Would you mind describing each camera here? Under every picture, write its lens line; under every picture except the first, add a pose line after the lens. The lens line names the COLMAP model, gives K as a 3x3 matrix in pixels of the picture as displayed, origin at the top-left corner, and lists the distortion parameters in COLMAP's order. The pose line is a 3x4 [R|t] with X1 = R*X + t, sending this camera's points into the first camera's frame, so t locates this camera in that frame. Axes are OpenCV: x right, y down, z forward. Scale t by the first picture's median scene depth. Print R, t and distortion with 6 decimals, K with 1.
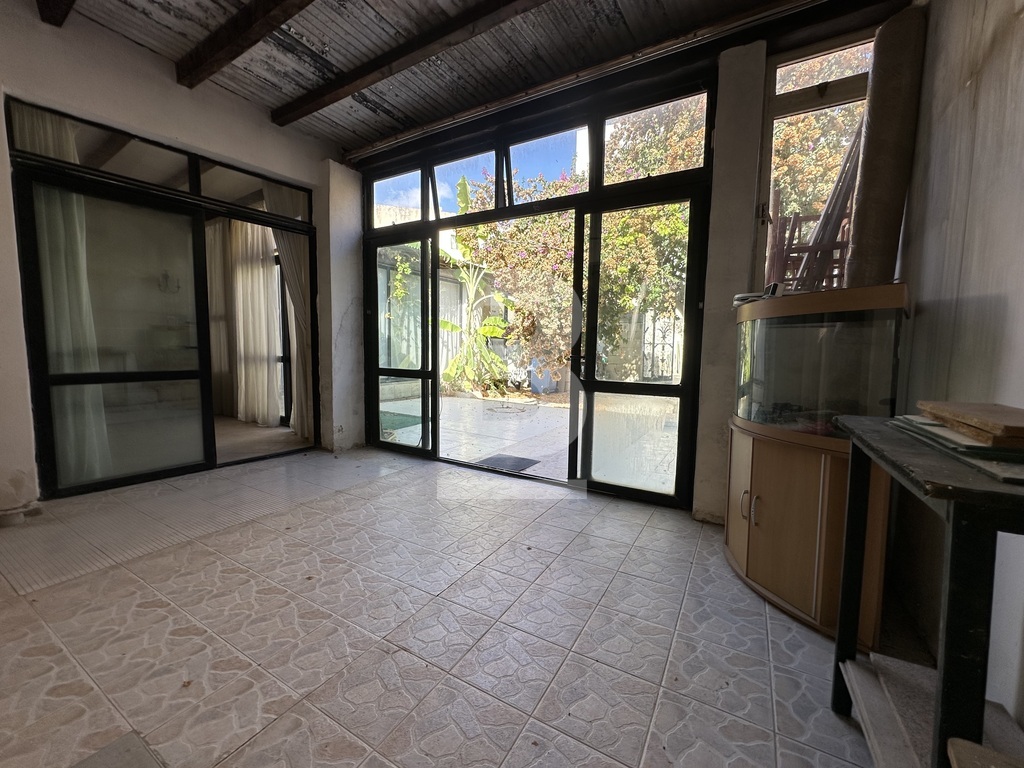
lens RADIAL K [[410.0, 0, 512.0], [0, 410.0, 384.0], [0, 0, 1]] dist [-0.000953, -0.000073]
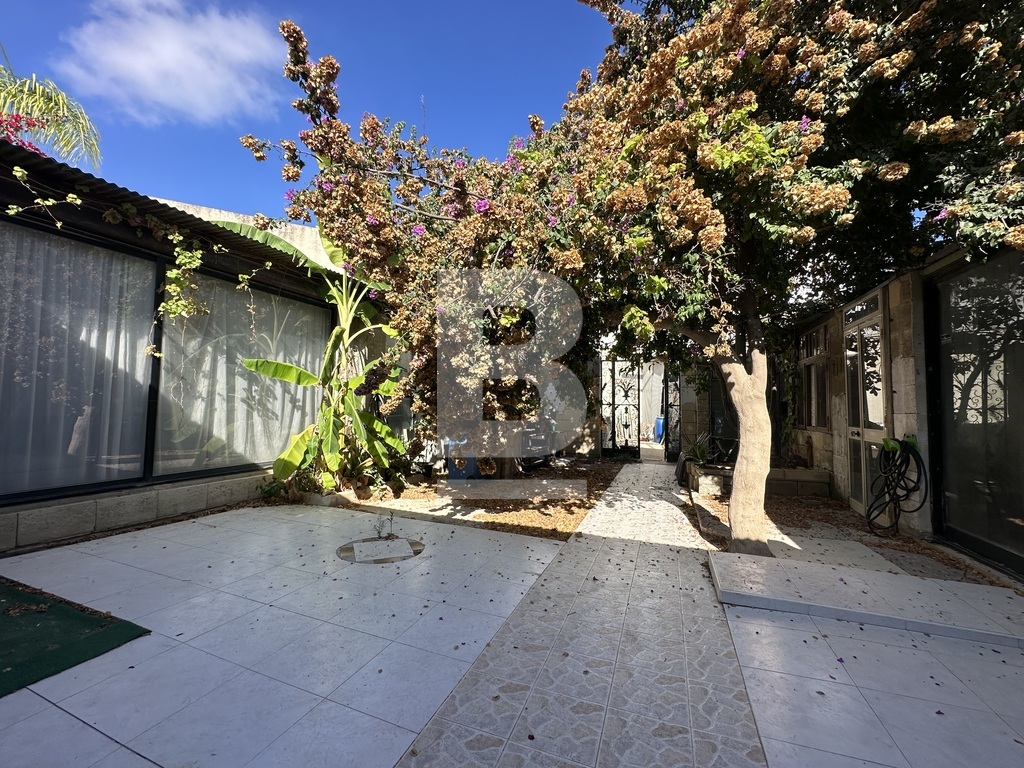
lens RADIAL K [[410.0, 0, 512.0], [0, 410.0, 384.0], [0, 0, 1]] dist [-0.000953, -0.000073]
pose [[0.986519, 0.009391, 0.163380, 0.044620], [0.013766, 0.990052, -0.140029, -0.045189], [-0.163070, 0.140390, 0.976575, 0.398946]]
